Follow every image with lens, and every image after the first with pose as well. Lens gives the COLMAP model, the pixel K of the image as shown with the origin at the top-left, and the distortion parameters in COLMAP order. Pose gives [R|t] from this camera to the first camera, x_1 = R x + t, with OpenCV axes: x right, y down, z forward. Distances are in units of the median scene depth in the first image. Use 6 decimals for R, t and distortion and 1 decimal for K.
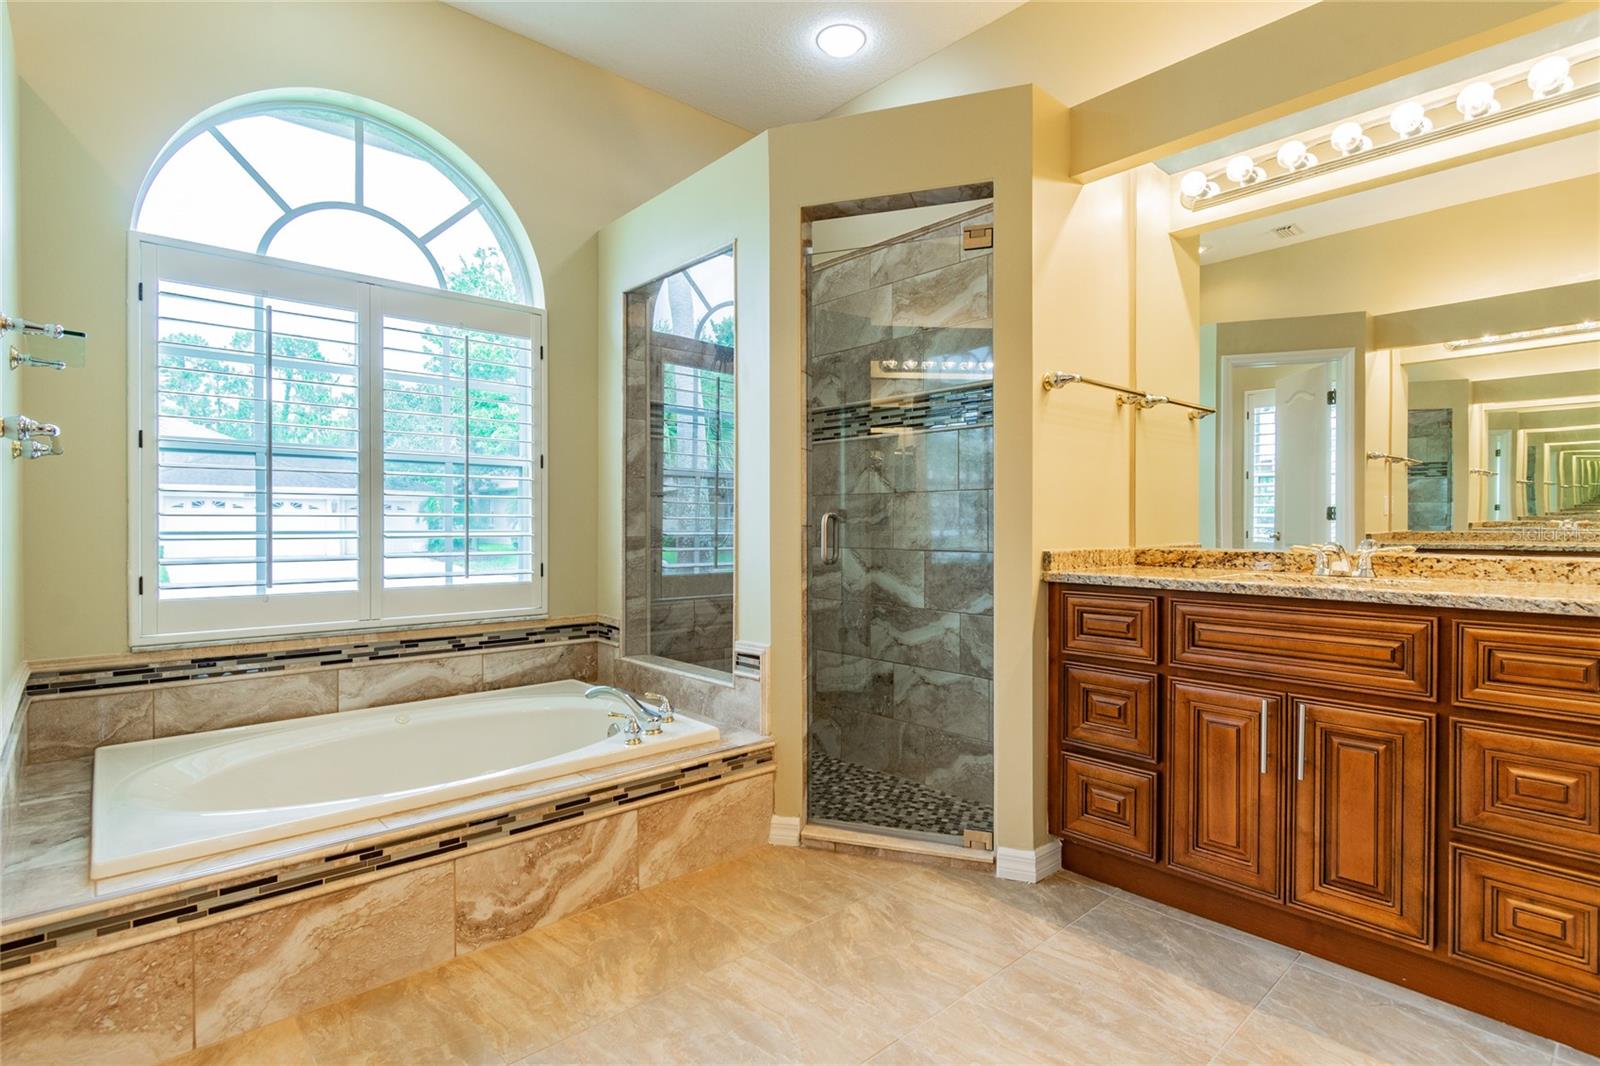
lens RADIAL K [[781.4, 0, 803.0], [0, 781.4, 528.1], [0, 0, 1]] dist [0.003019, -0.004915]
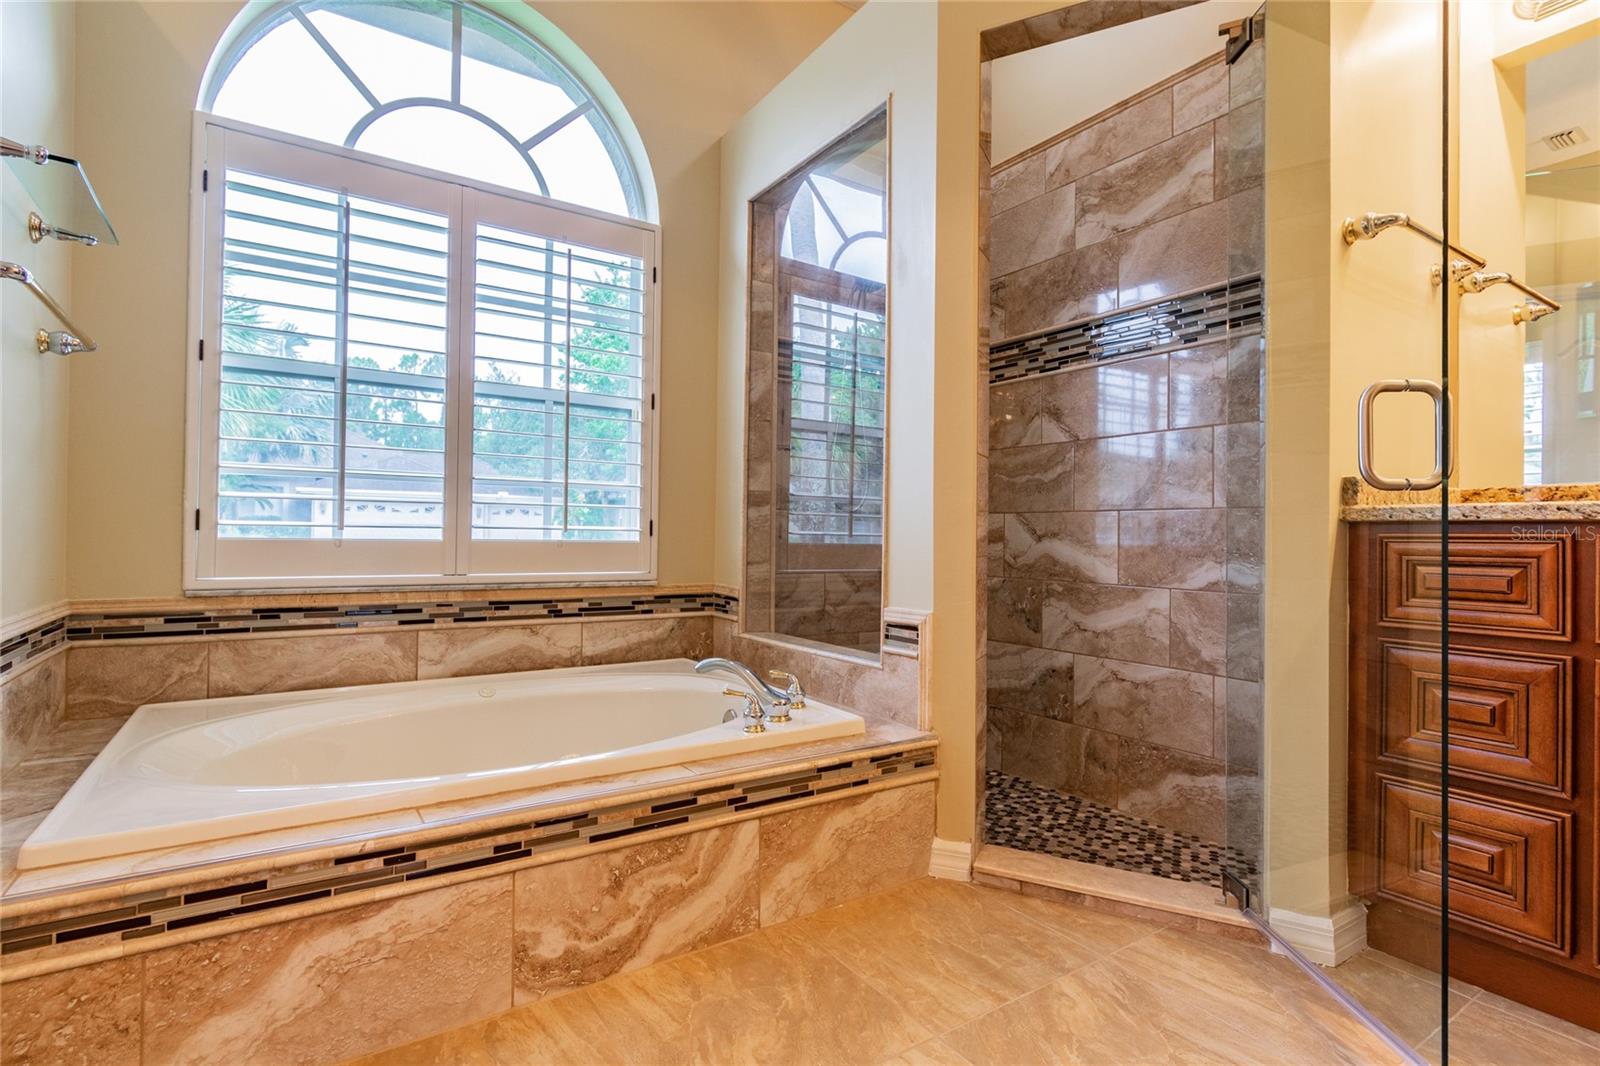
lens RADIAL K [[779.0, 0, 804.0], [0, 779.0, 527.1], [0, 0, 1]] dist [0.000555, -0.001096]
pose [[0.988976, 0.010253, -0.147718, -0.060398], [-0.012777, 0.999788, -0.016143, 0.089846], [0.147521, 0.017852, 0.988898, 0.256264]]
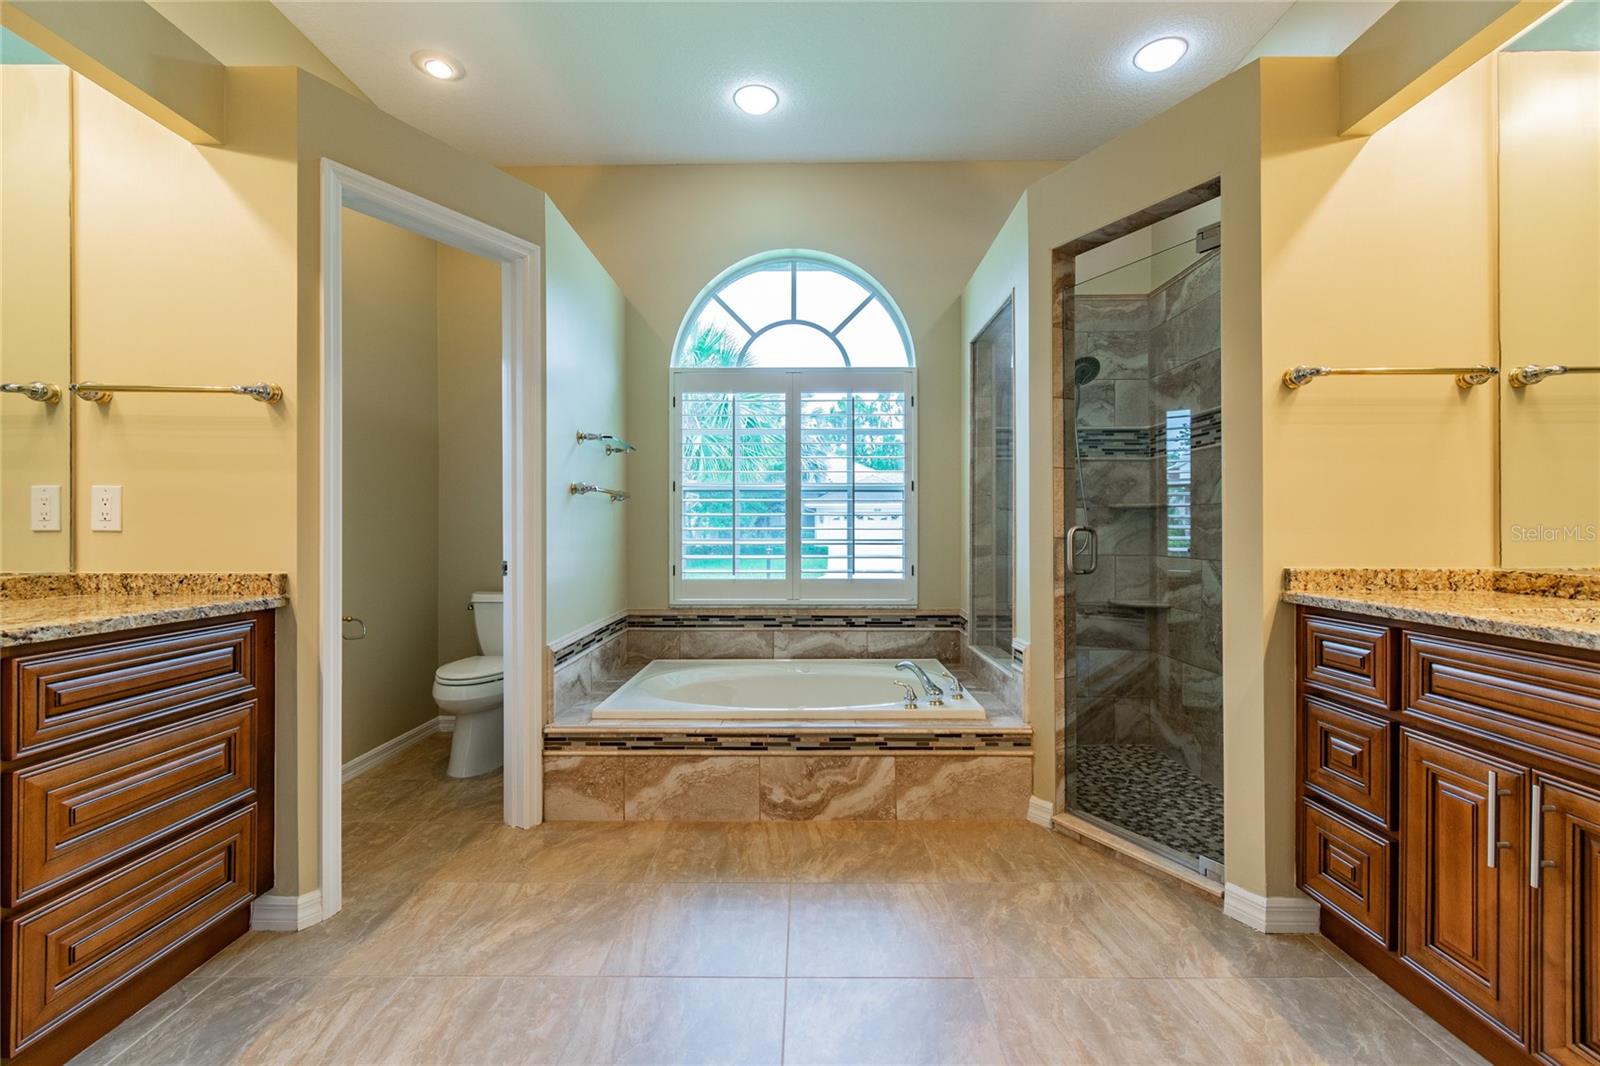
lens RADIAL K [[710.6, 0, 802.6], [0, 710.6, 530.1], [0, 0, 1]] dist [0.001740, -0.000995]
pose [[0.737262, -0.001956, -0.675604, 0.449974], [-0.001889, 0.999986, -0.004956, -0.009127], [0.675604, 0.004930, 0.737248, 0.024572]]
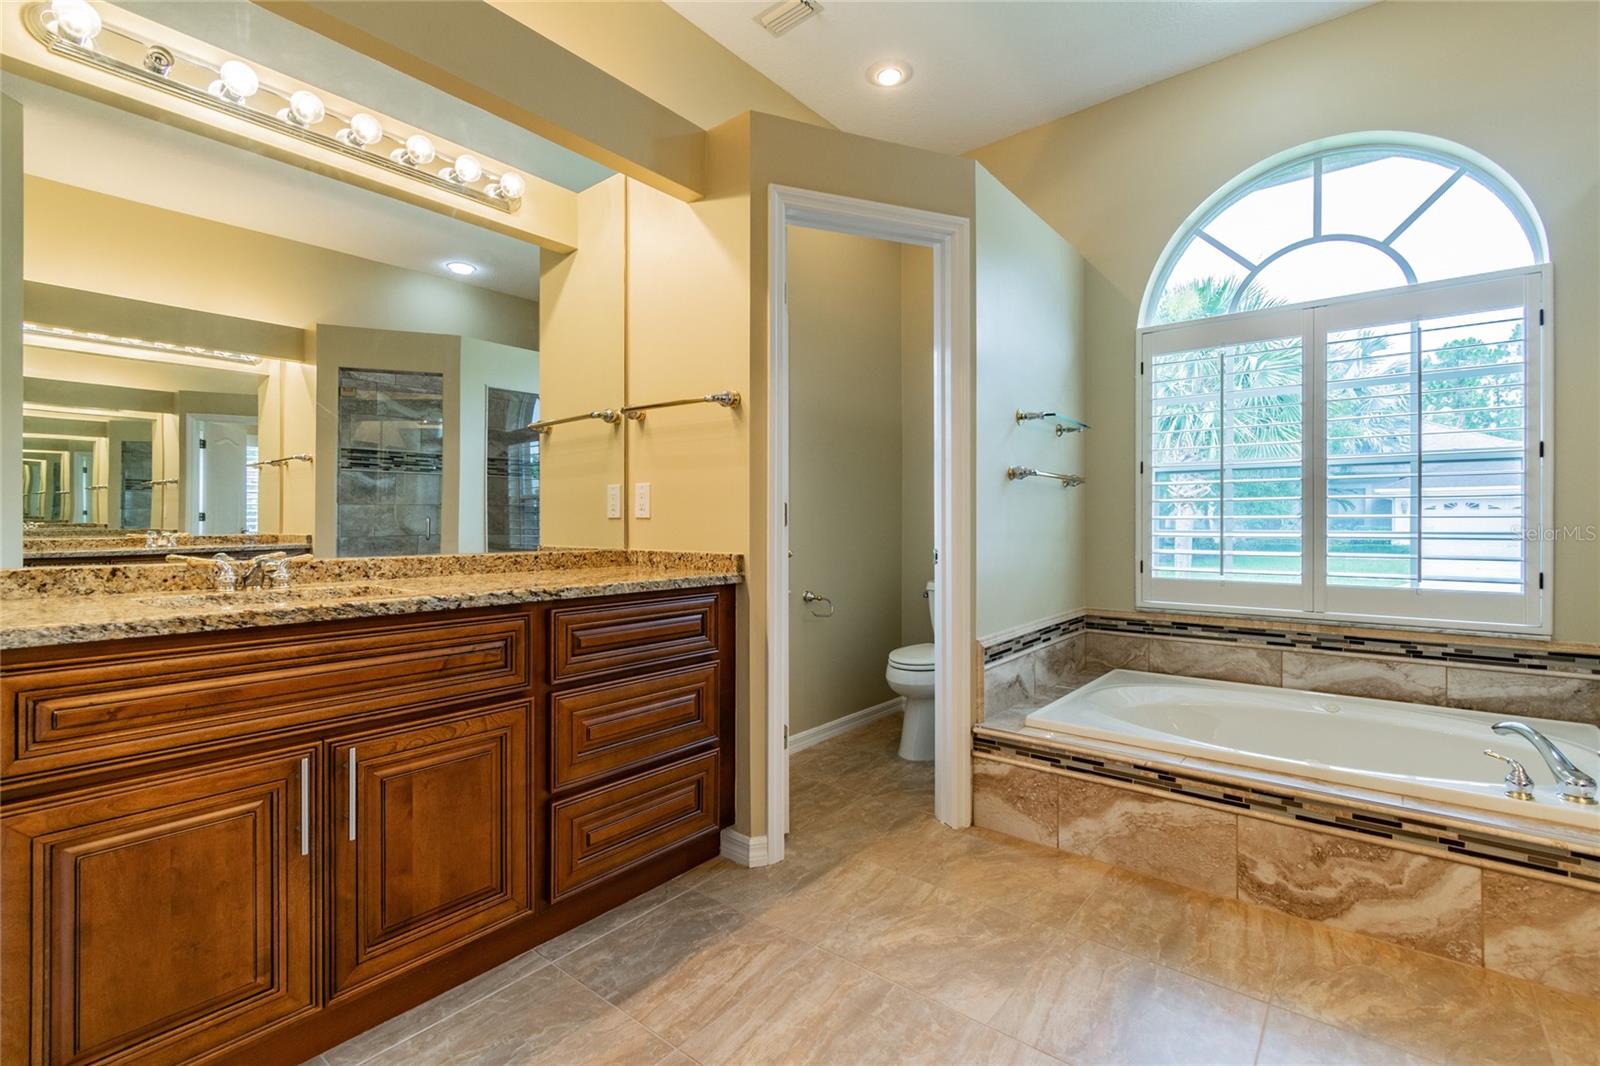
lens RADIAL K [[715.7, 0, 803.5], [0, 715.7, 526.1], [0, 0, 1]] dist [0.000603, -0.000989]
pose [[0.154466, 0.001424, -0.987997, 0.407171], [-0.005459, 0.999985, 0.000588, -0.000588], [0.987983, 0.005302, 0.154471, 0.160825]]
